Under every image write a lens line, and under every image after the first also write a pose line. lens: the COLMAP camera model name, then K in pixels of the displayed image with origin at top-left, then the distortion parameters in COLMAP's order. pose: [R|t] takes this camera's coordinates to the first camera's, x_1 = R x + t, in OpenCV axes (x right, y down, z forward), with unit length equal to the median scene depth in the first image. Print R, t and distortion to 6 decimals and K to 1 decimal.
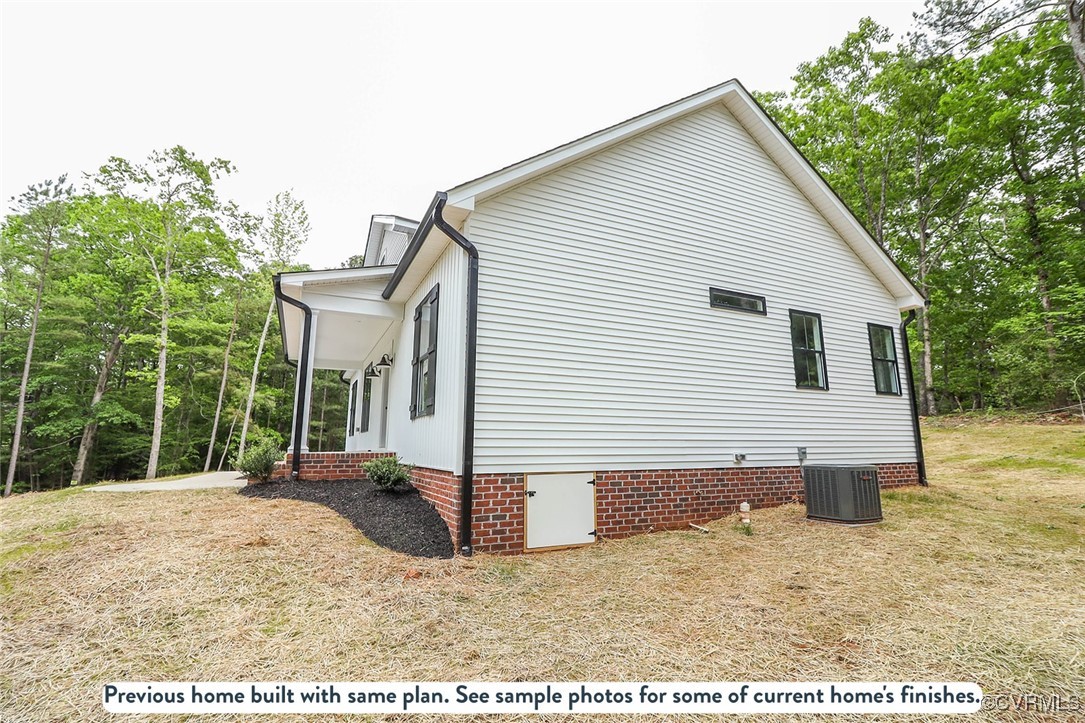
lens RADIAL K [[502.7, 0, 547.1], [0, 502.7, 369.4], [0, 0, 1]] dist [-0.014162, -0.007526]
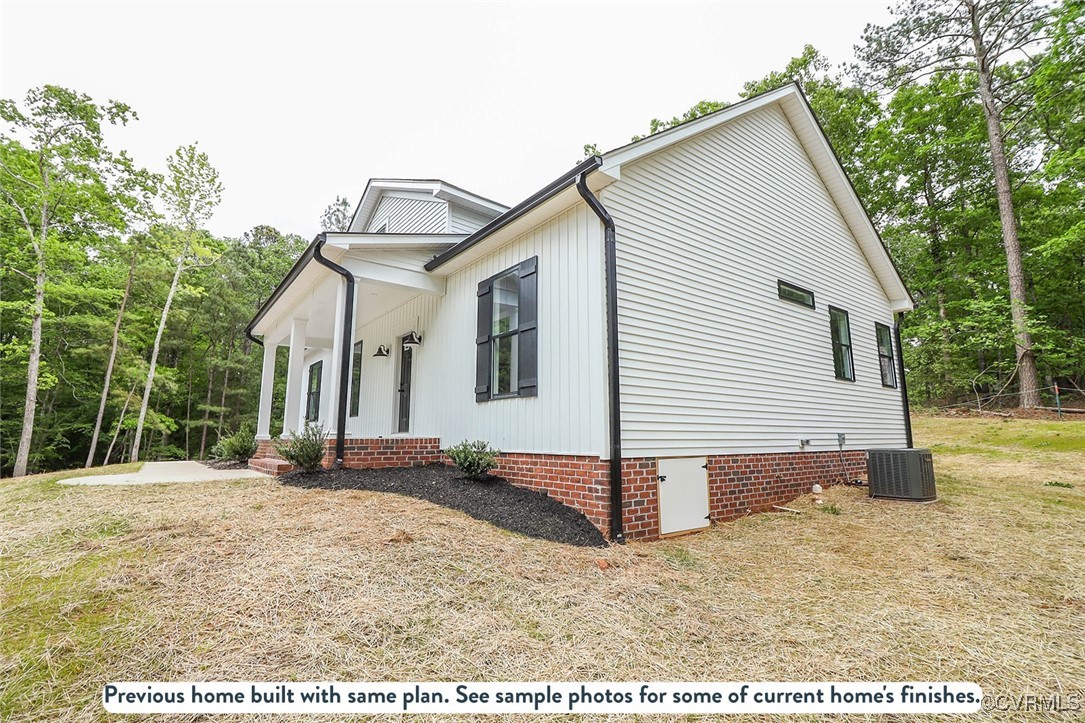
lens RADIAL K [[502.7, 0, 542.7], [0, 502.7, 361.8], [0, 0, 1]] dist [-0.014162, -0.007526]
pose [[0.980901, 0.031309, 0.191972, -0.328087], [-0.031955, 0.999489, 0.000266, 0.020911], [-0.191866, -0.006395, 0.981400, 0.065793]]
